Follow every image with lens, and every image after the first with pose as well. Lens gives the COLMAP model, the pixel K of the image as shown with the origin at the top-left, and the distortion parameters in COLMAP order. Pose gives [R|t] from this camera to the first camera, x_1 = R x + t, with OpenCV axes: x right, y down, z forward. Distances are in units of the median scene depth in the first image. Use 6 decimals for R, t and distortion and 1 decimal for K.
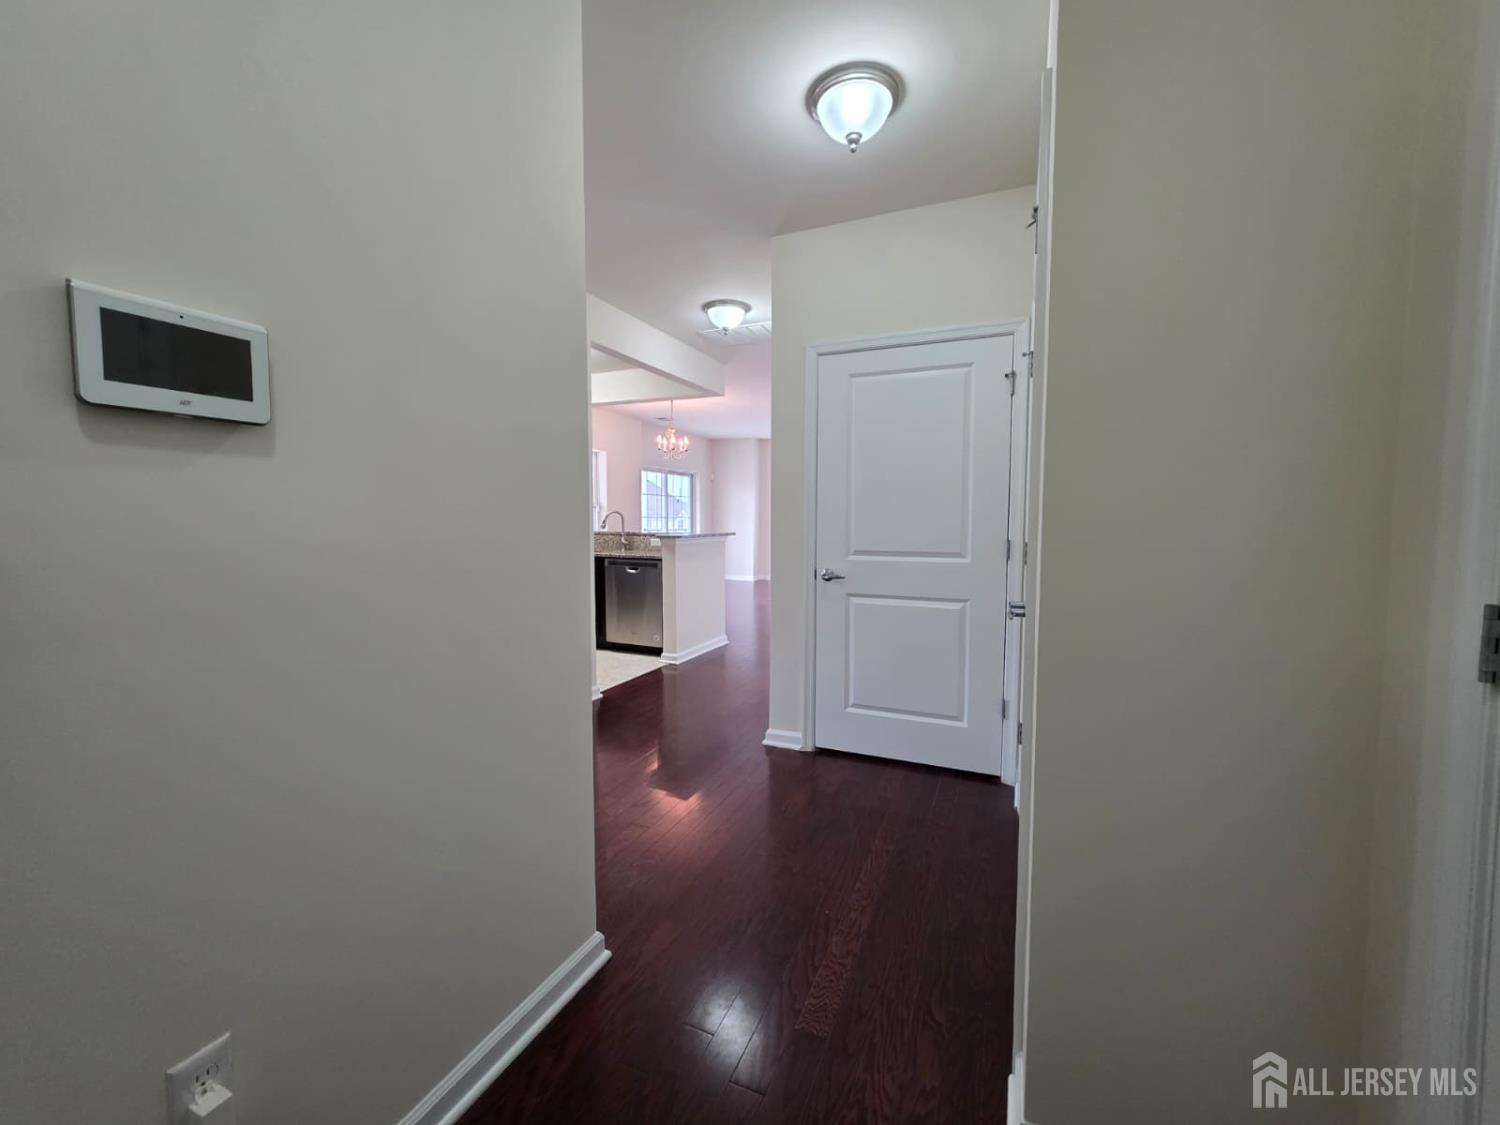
lens RADIAL K [[598.9, 0, 757.7], [0, 598.9, 559.6], [0, 0, 1]] dist [0.002290, 0.000041]
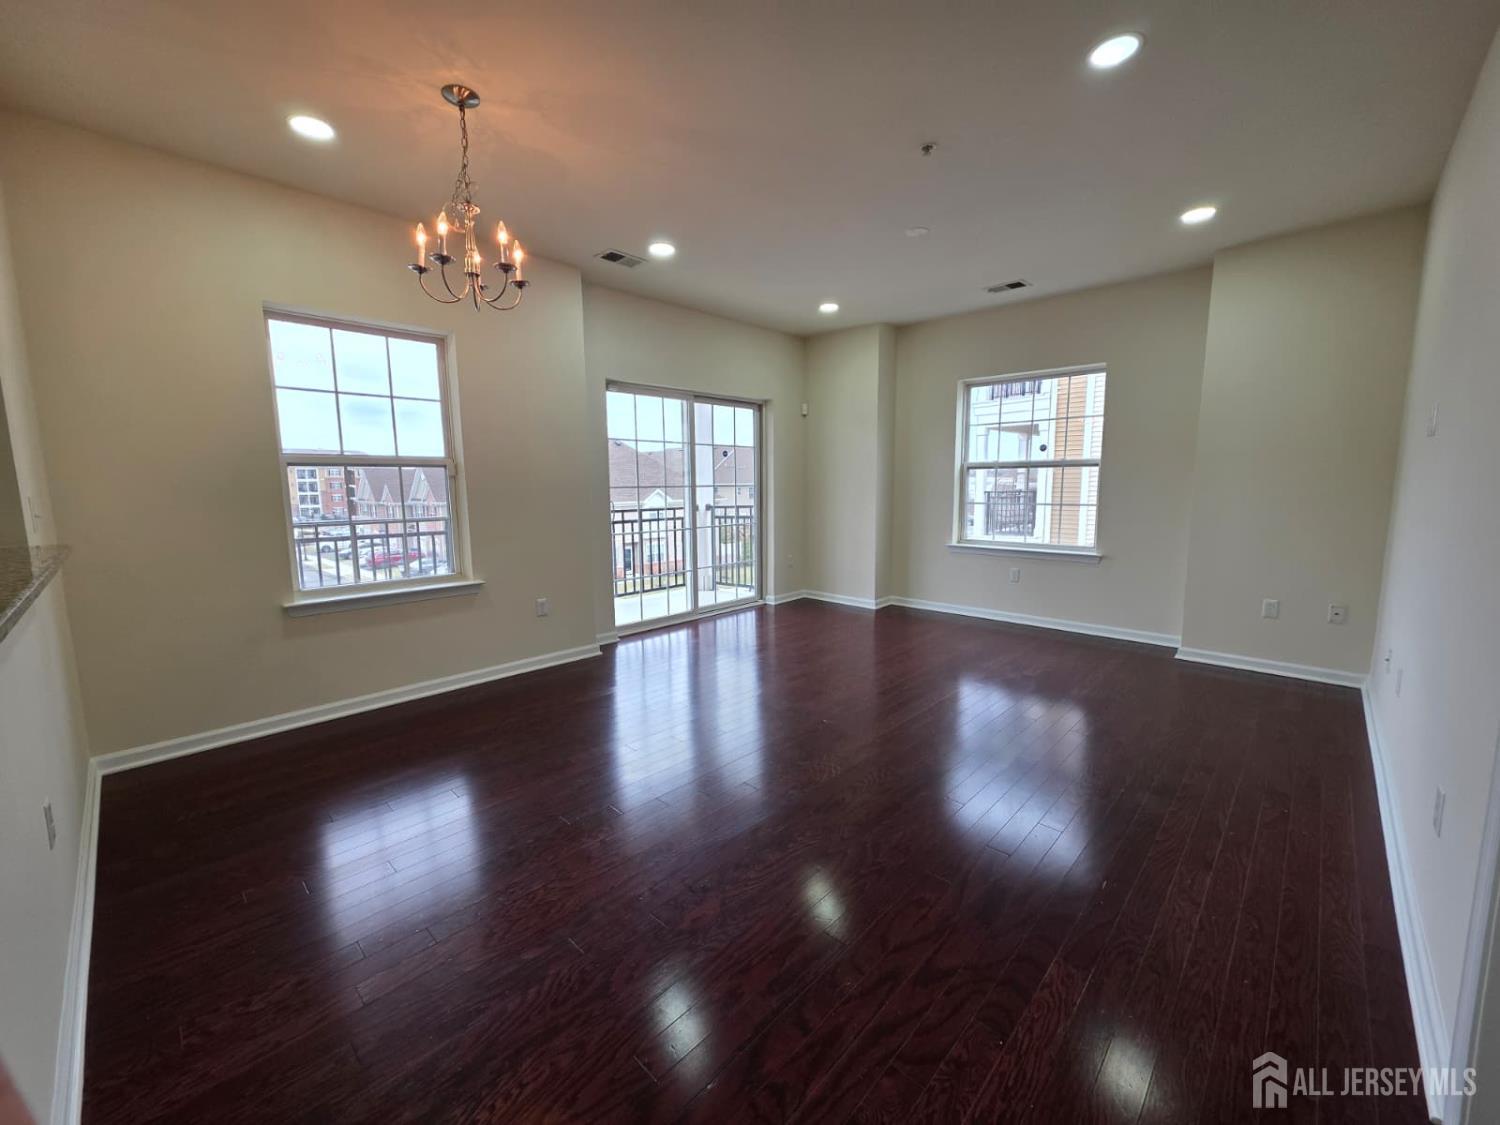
lens RADIAL K [[598.9, 0, 757.7], [0, 598.9, 559.6], [0, 0, 1]] dist [0.002290, 0.000041]
pose [[0.940681, 0.023885, -0.338452, 0.076954], [-0.006504, 0.998605, 0.052396, -0.035265], [0.339231, -0.047086, 0.939524, 0.532110]]
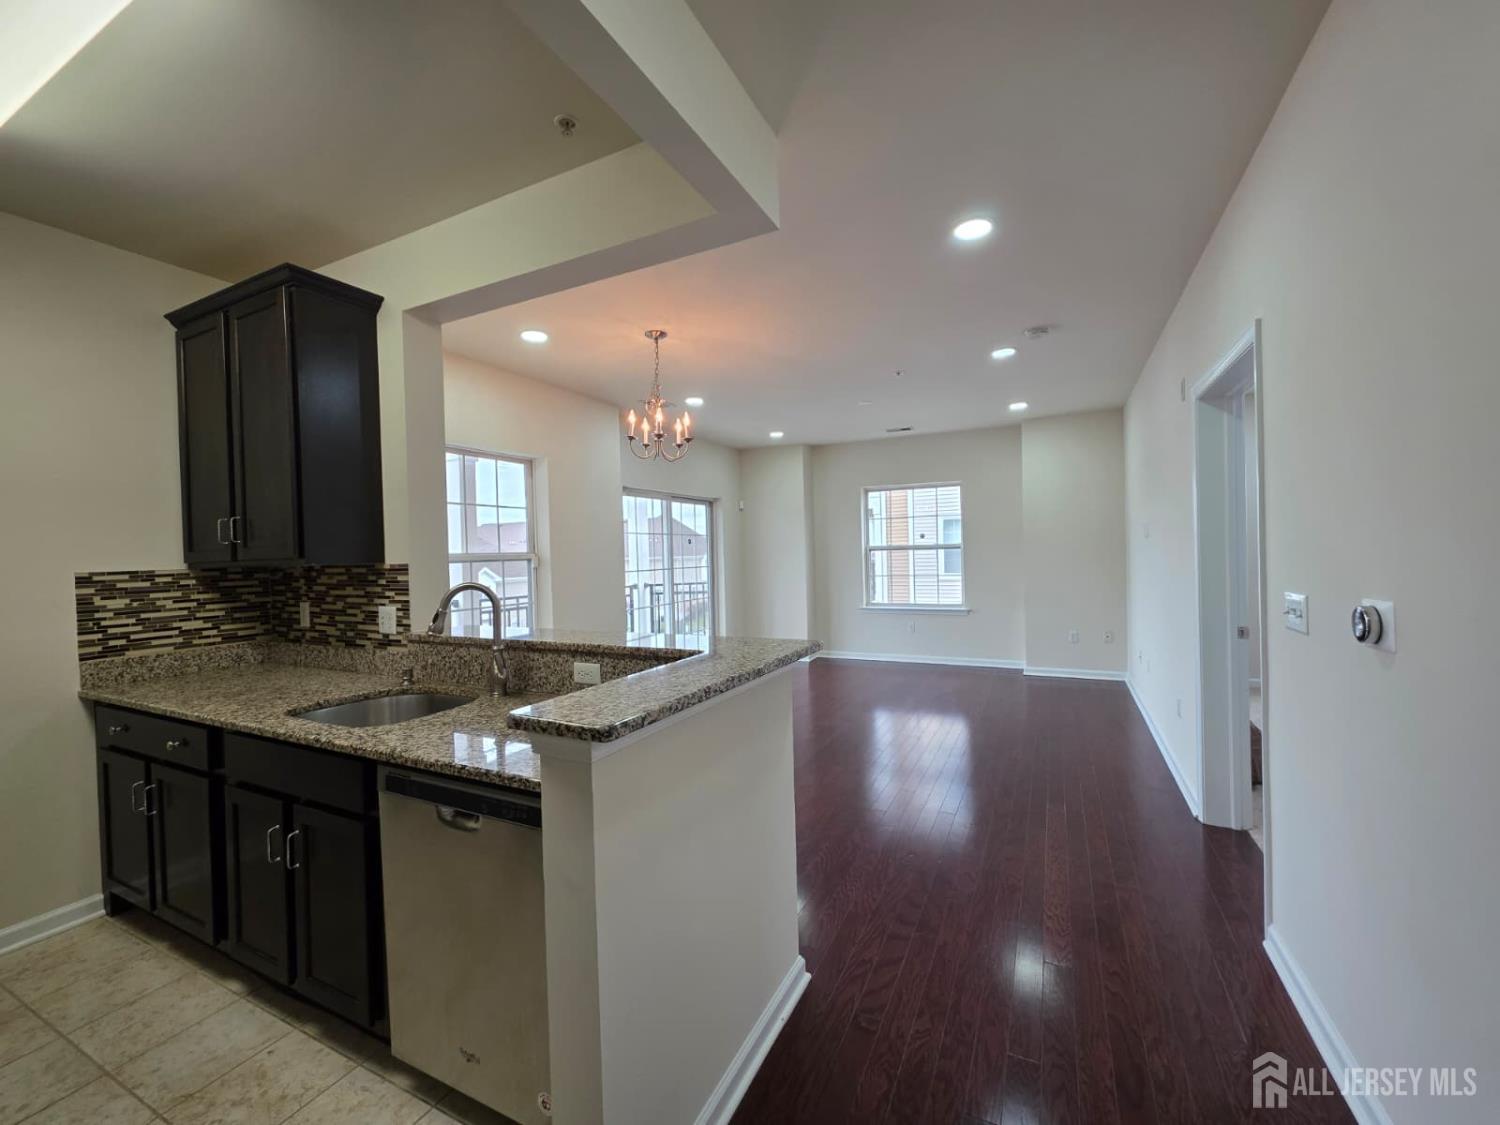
lens RADIAL K [[598.9, 0, 757.7], [0, 598.9, 559.6], [0, 0, 1]] dist [0.002290, 0.000041]
pose [[0.998405, -0.036710, -0.042897, -0.033258], [0.034018, 0.997503, -0.061886, -0.038182], [0.045061, 0.060328, 0.997161, 0.375054]]
